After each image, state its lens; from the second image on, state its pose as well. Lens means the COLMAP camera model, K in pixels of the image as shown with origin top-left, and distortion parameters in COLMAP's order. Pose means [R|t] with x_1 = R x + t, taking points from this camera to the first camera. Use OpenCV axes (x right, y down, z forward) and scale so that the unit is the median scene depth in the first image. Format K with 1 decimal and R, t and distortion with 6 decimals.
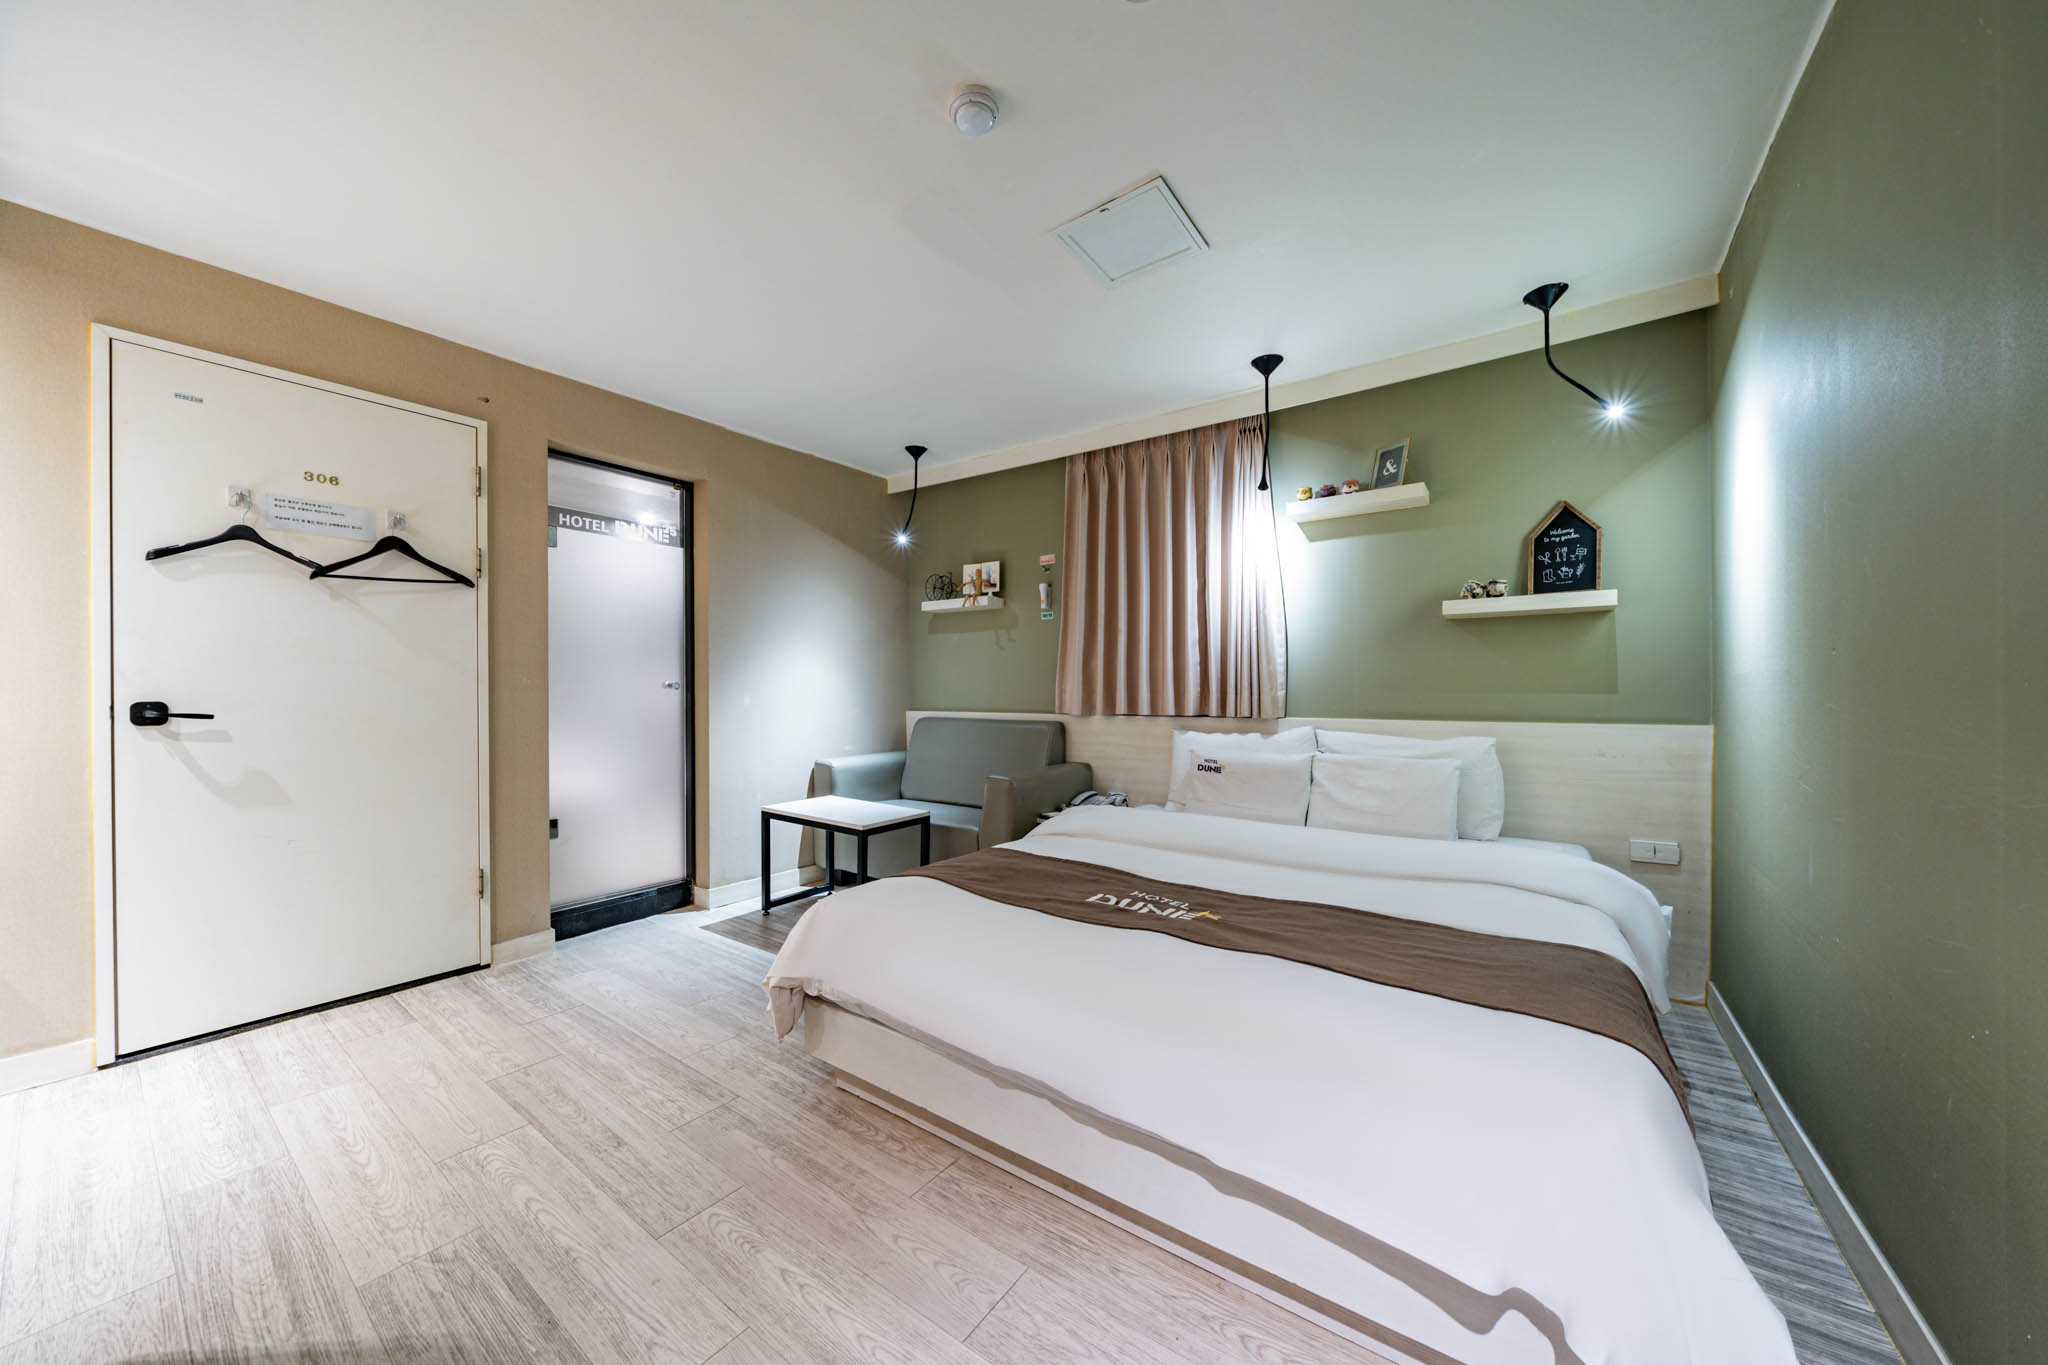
lens RADIAL K [[695.3, 0, 1020.4], [0, 695.3, 689.9], [0, 0, 1]] dist [-0.000881, -0.000189]
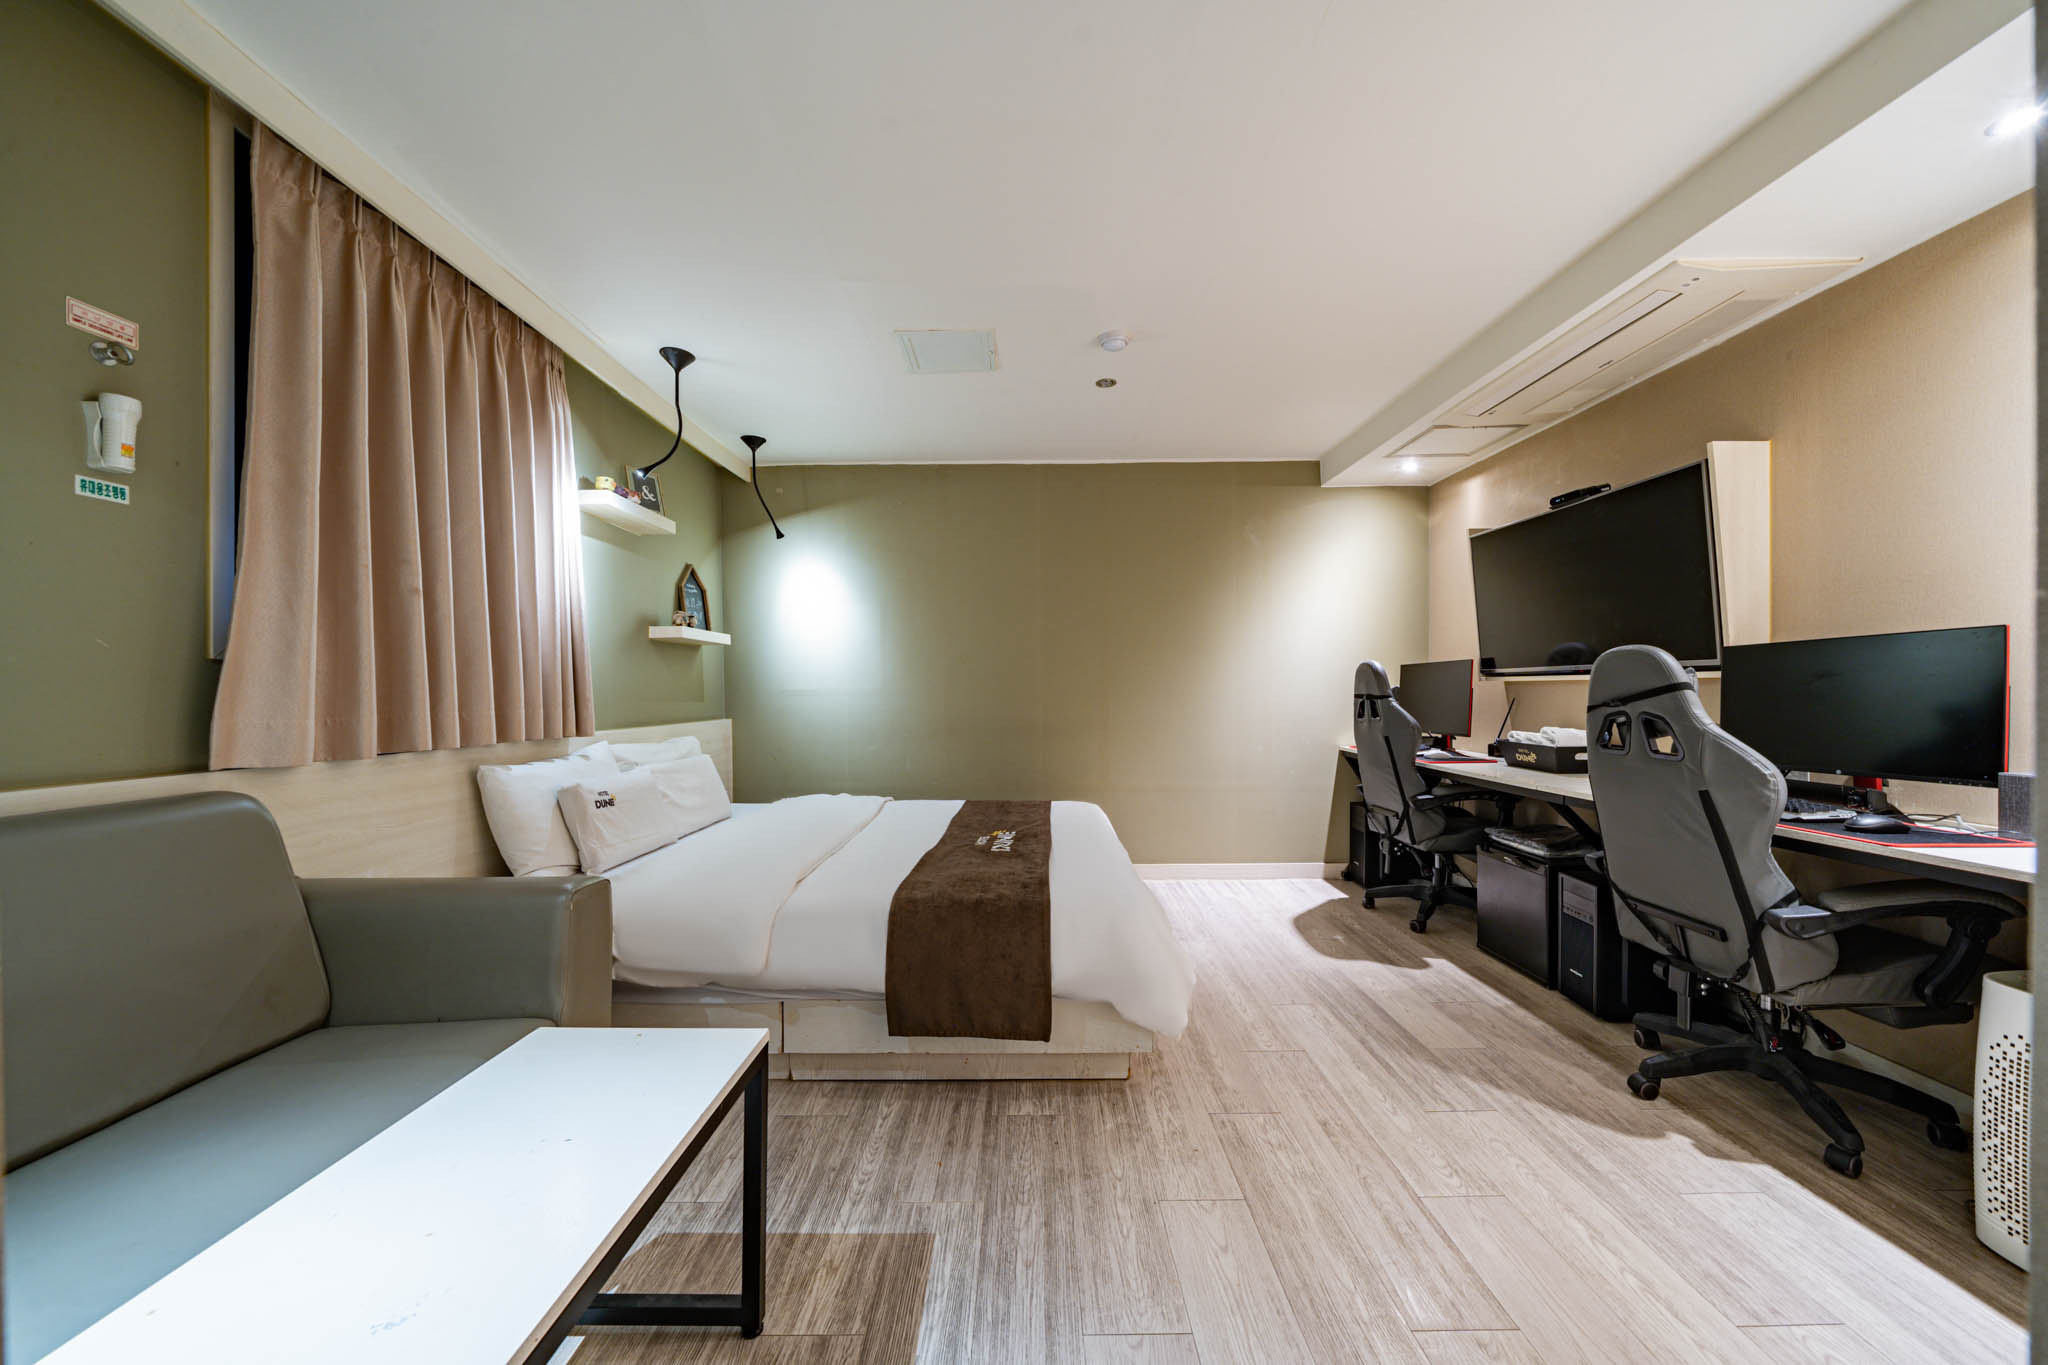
lens RADIAL K [[695.3, 0, 1026.5], [0, 695.3, 693.7], [0, 0, 1]] dist [-0.000881, -0.000189]
pose [[-0.585522, 0.004569, 0.810644, -1.074425], [0.005754, 0.999982, -0.001481, -0.009438], [-0.810636, 0.003797, -0.585538, 1.818809]]
